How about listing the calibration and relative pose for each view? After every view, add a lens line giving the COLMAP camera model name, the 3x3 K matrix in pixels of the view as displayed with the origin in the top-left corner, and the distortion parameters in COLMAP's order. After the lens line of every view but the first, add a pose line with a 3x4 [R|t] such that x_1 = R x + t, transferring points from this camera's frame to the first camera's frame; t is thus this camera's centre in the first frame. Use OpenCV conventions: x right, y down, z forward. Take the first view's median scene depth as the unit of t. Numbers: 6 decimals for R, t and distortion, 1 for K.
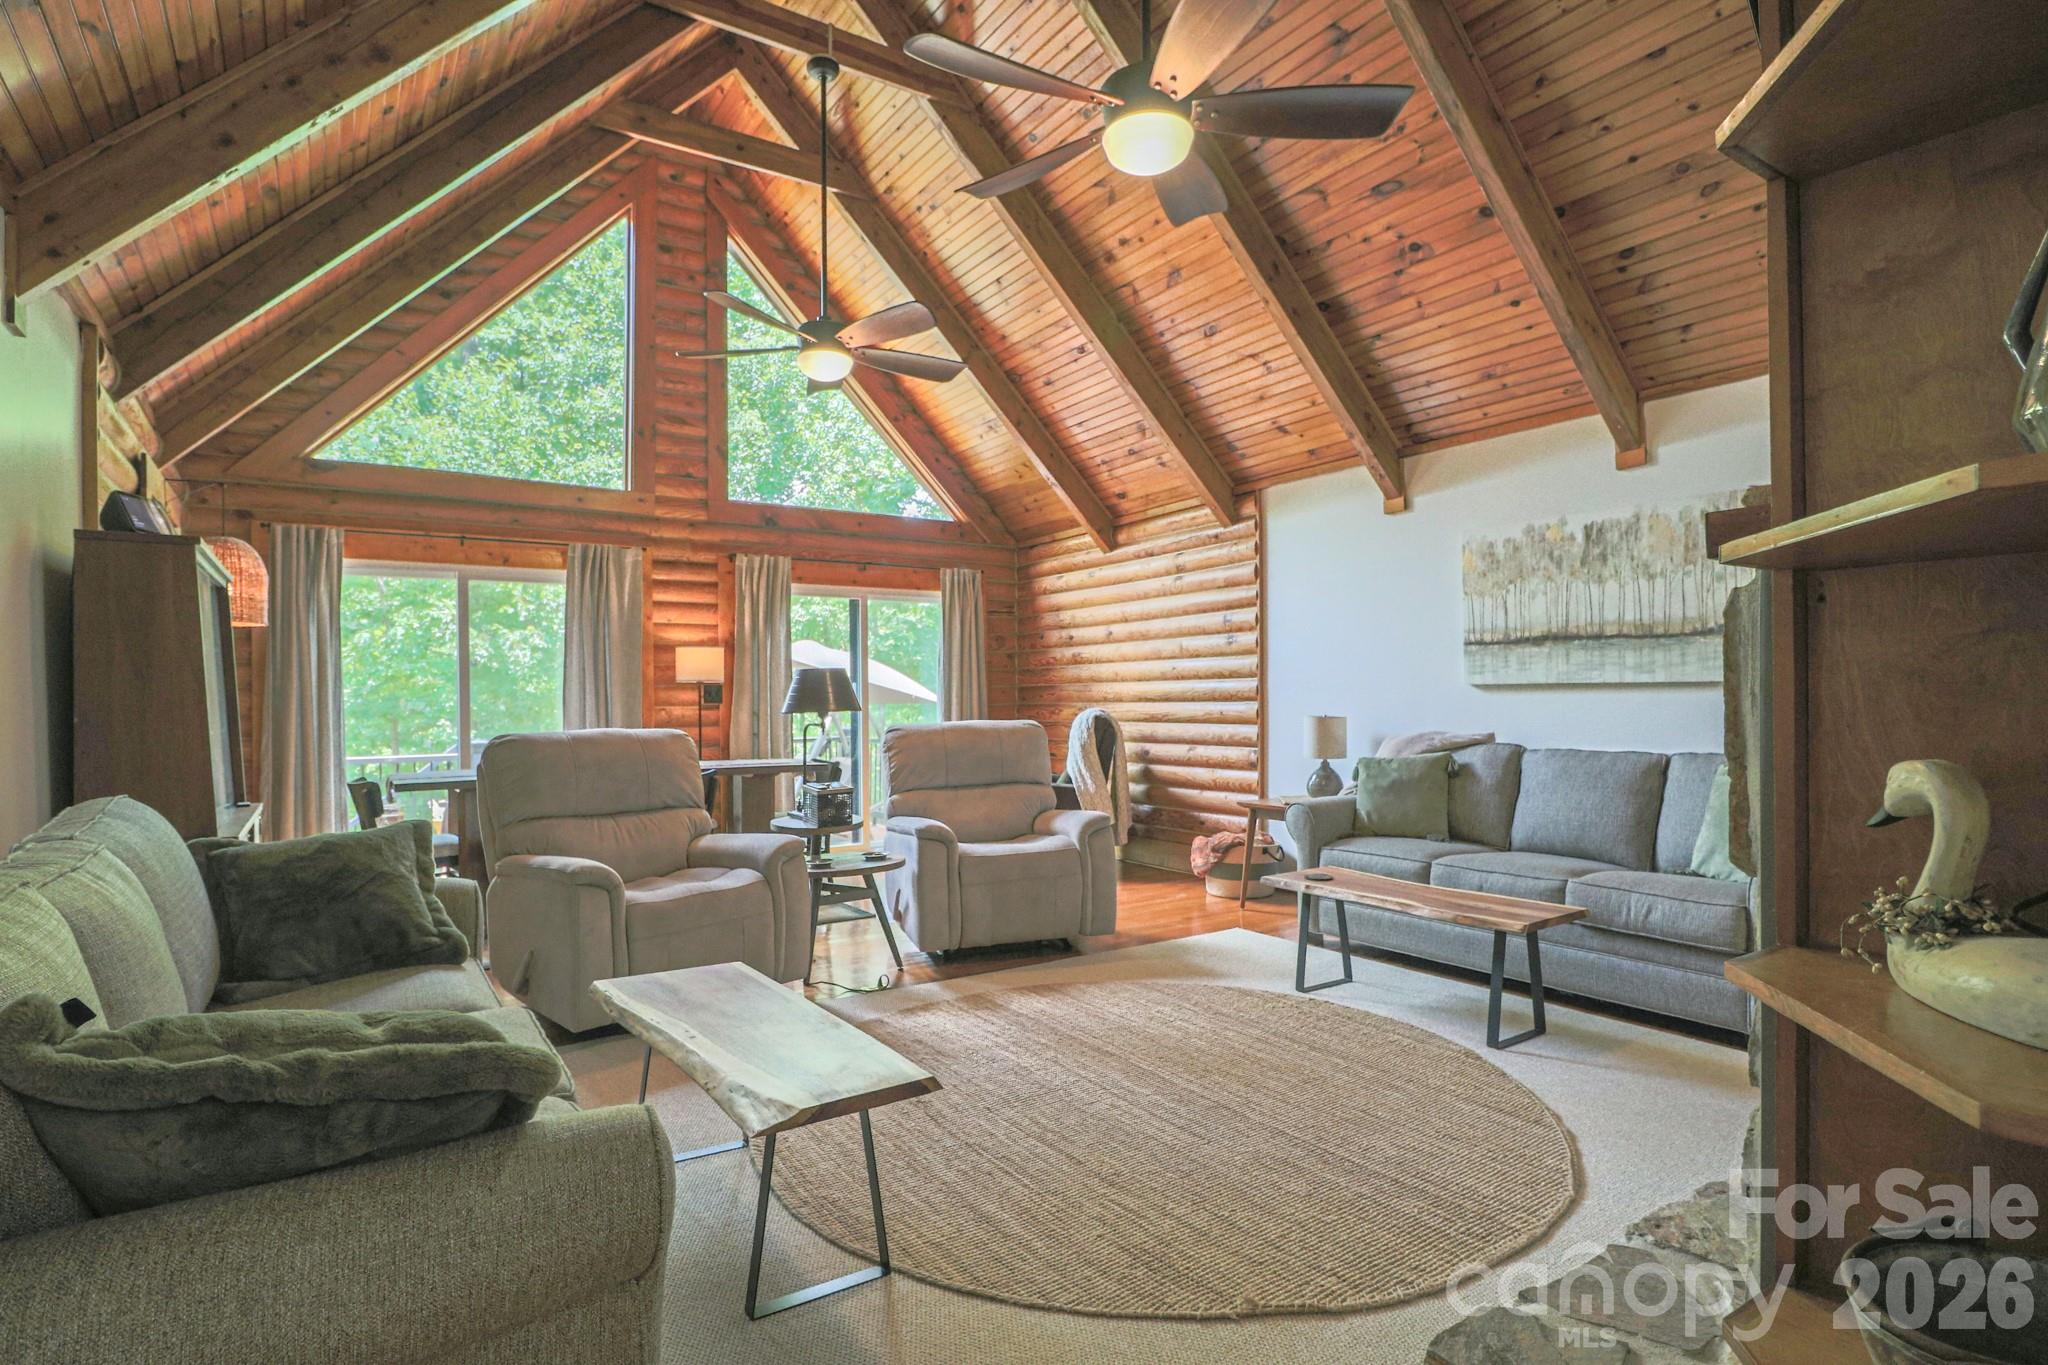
lens RADIAL K [[1025.3, 0, 1029.1], [0, 1025.3, 696.3], [0, 0, 1]] dist [0.000340, -0.016855]
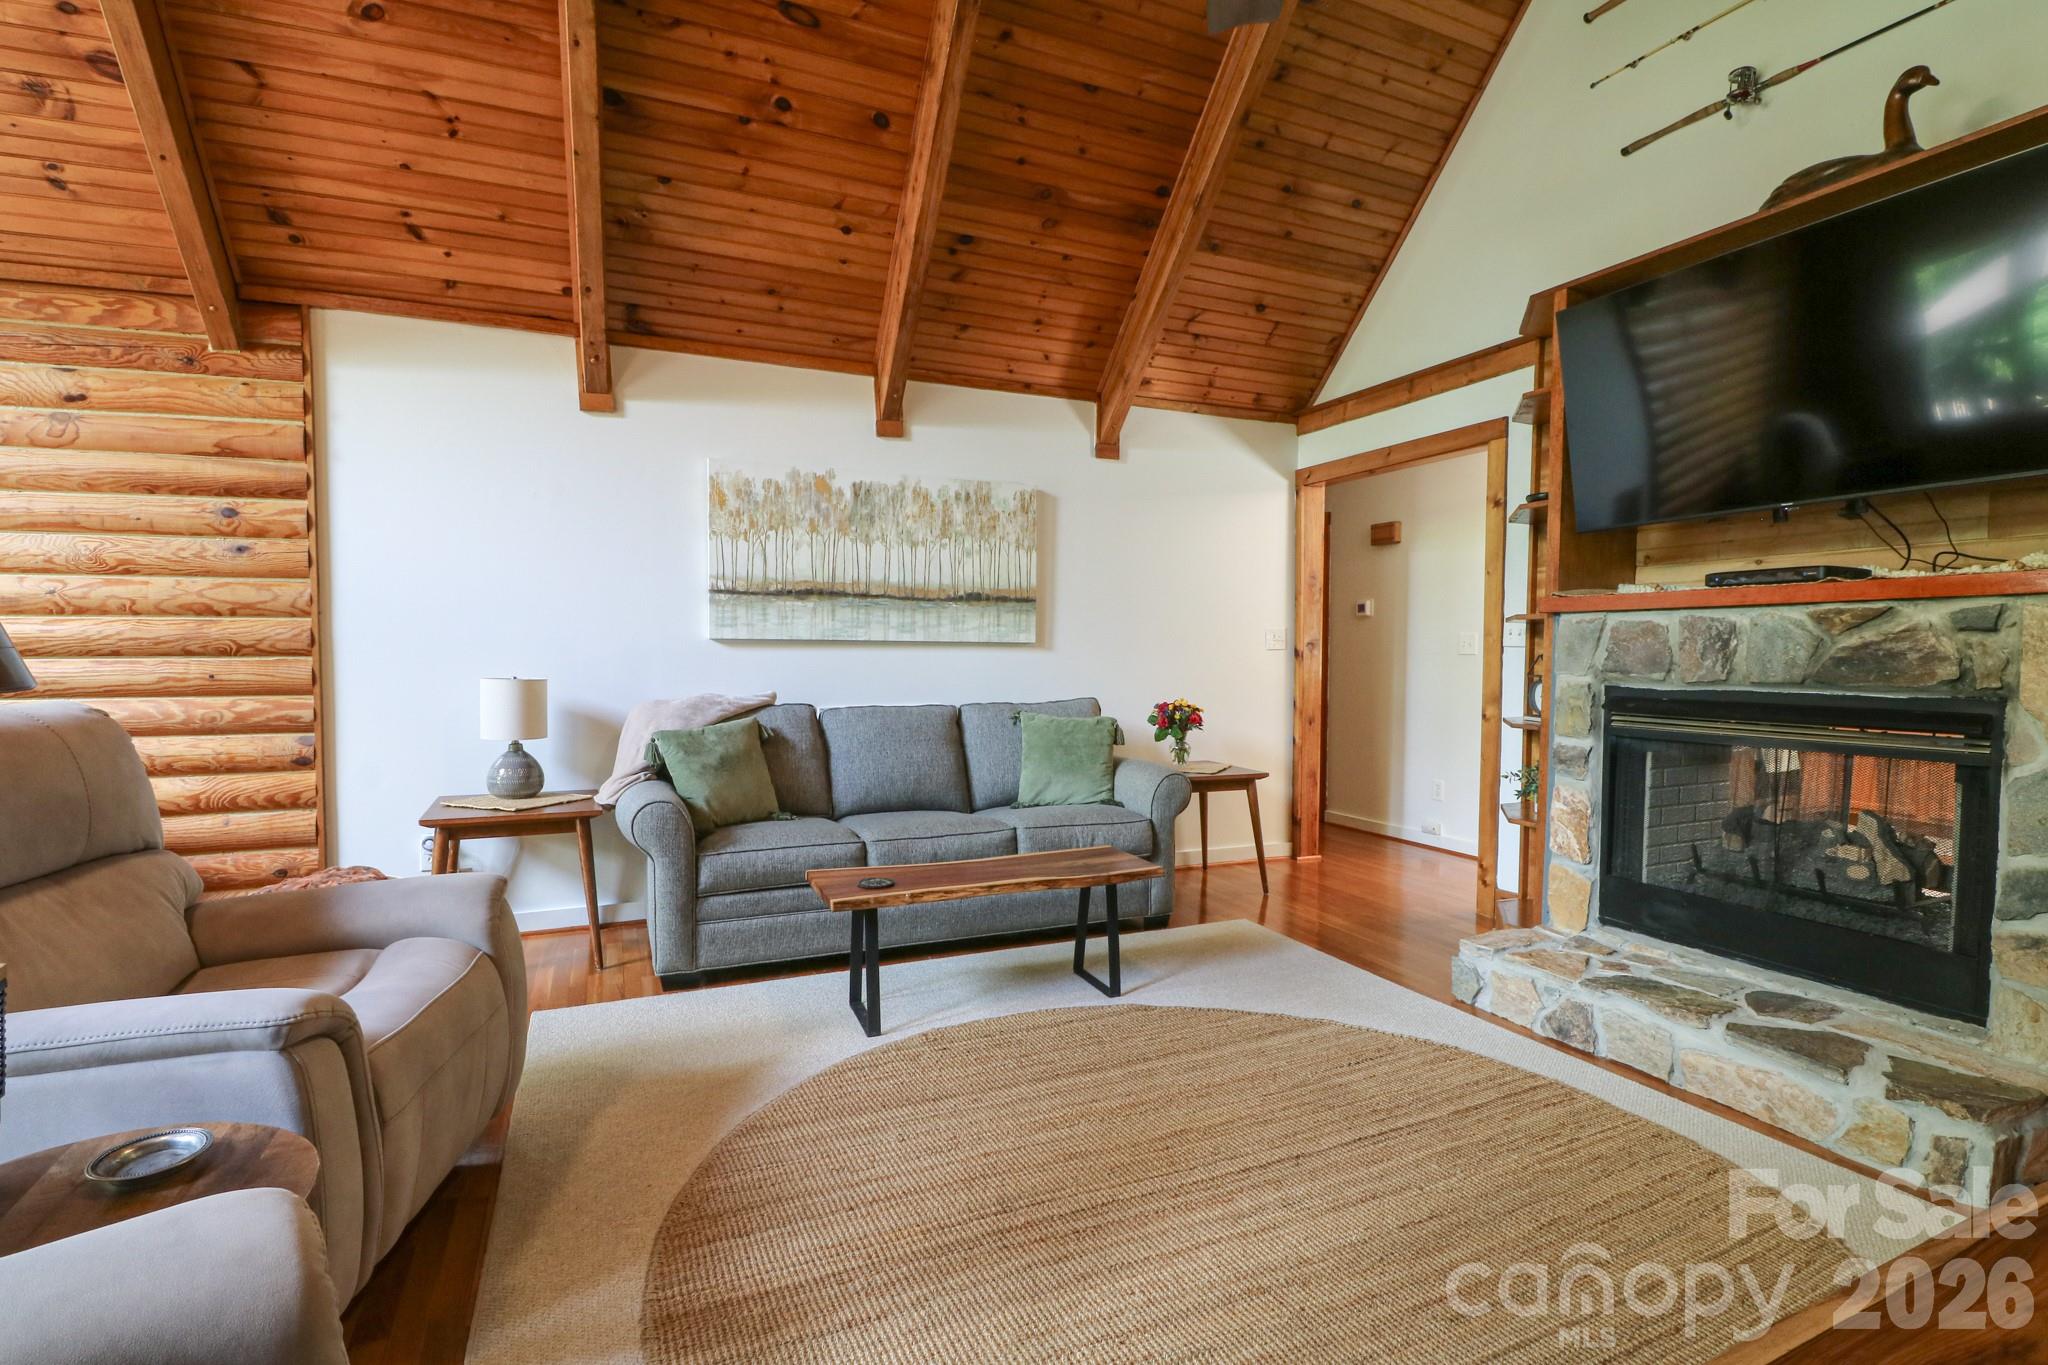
lens RADIAL K [[953.7, 0, 1030.3], [0, 953.7, 696.9], [0, 0, 1]] dist [-0.000553, -0.013252]
pose [[0.179371, -0.038658, 0.983022, -0.351375], [-0.009004, 0.999121, 0.040934, 0.002634], [-0.983740, -0.016194, 0.178866, 0.653781]]
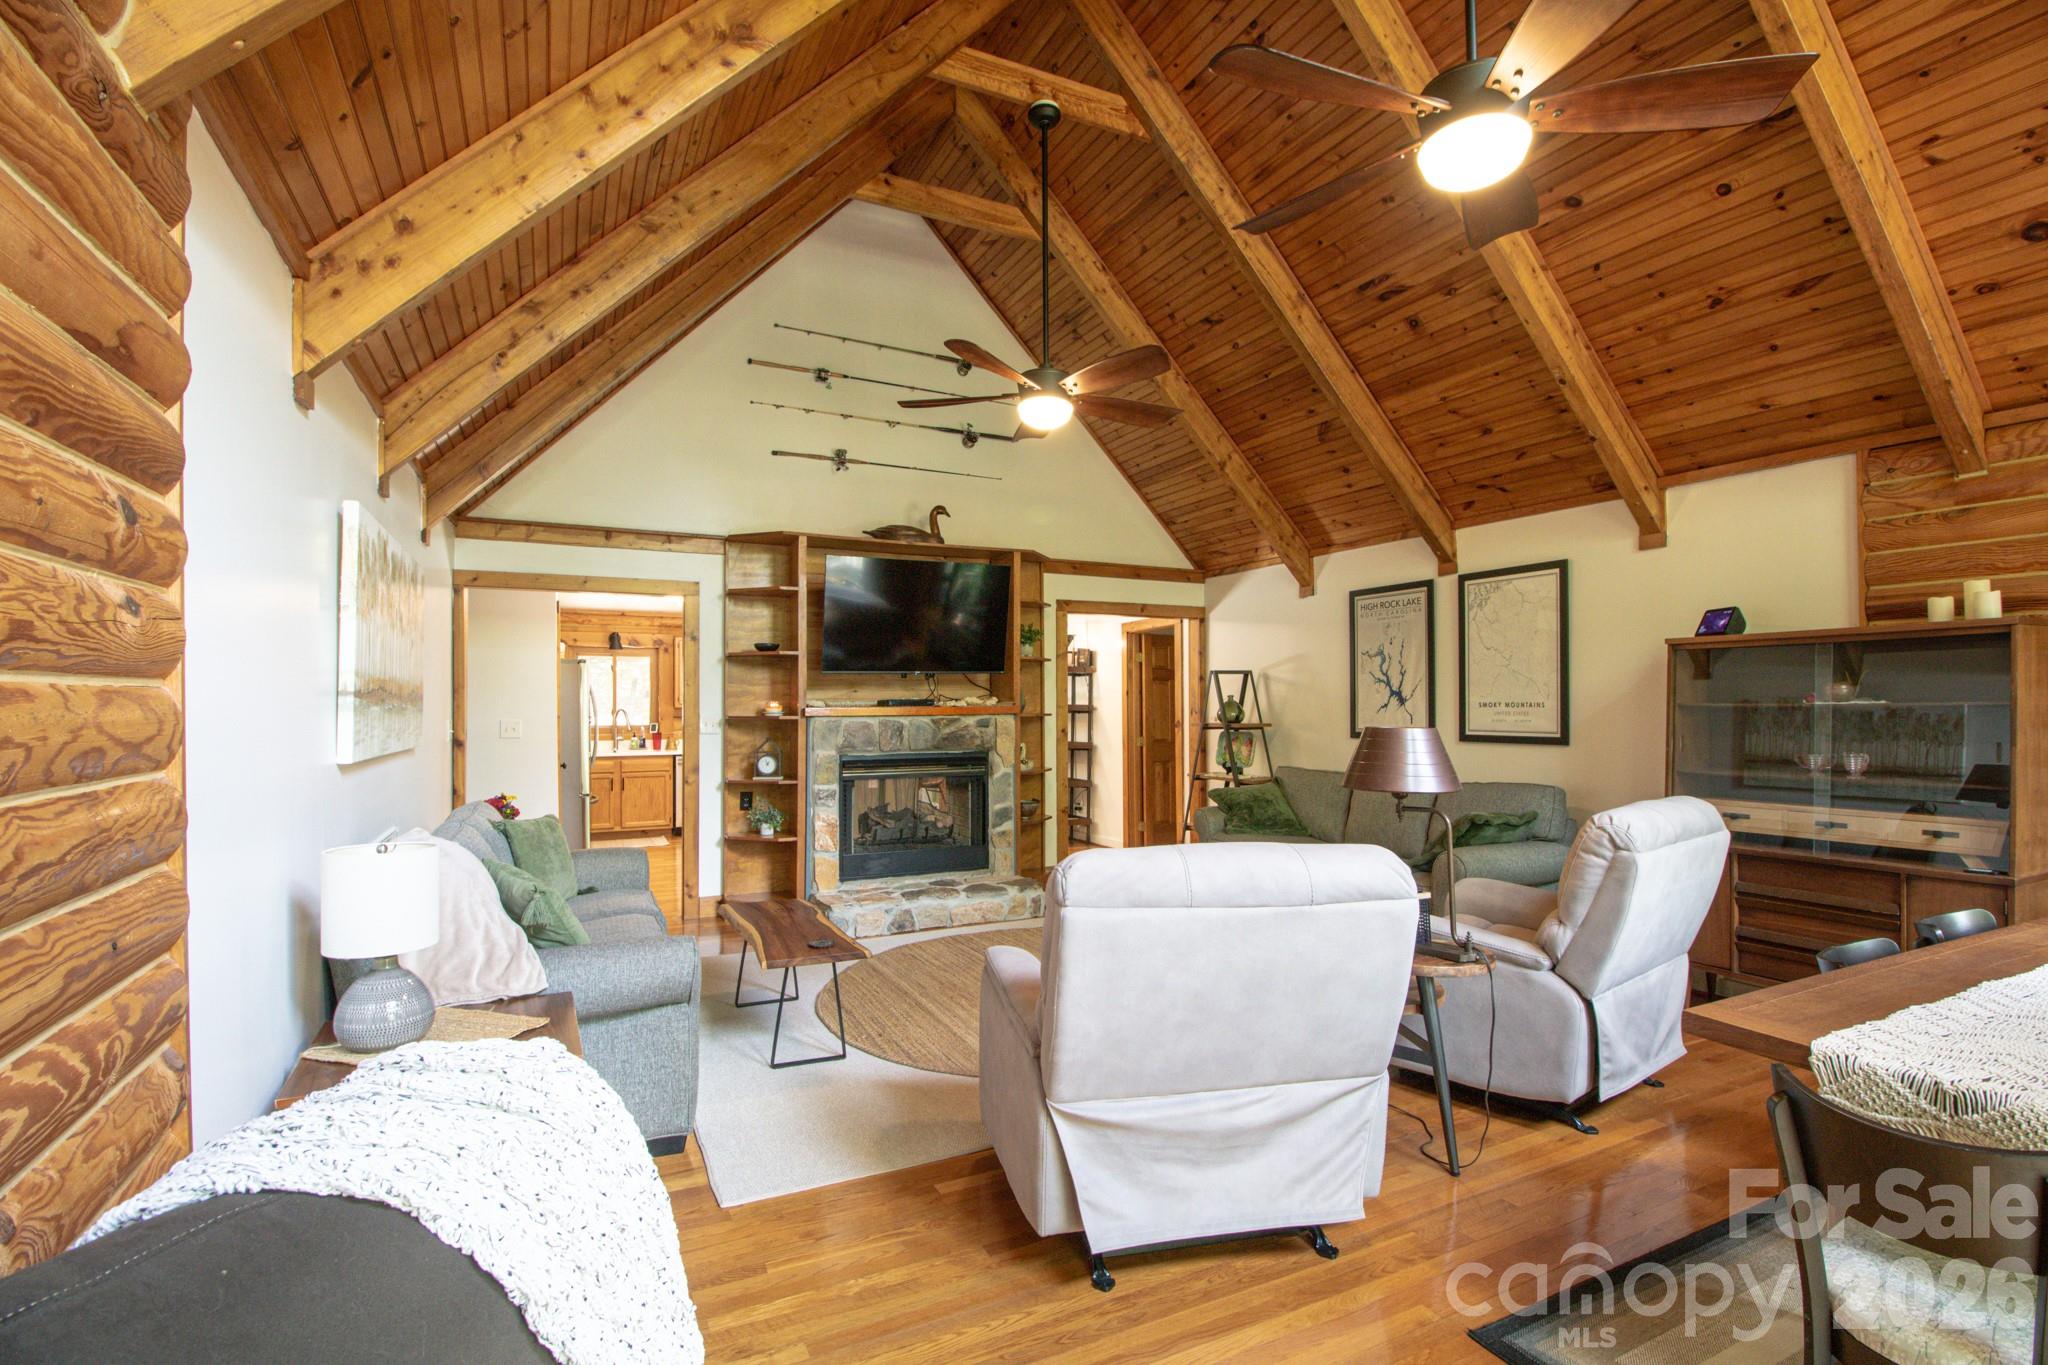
lens RADIAL K [[953.7, 0, 1030.3], [0, 953.7, 696.9], [0, 0, 1]] dist [-0.000553, -0.013252]
pose [[-0.989498, 0.011819, 0.144063, -0.041085], [0.010354, 0.999887, -0.010912, -0.044747], [-0.144175, -0.009306, -0.989508, 1.643740]]
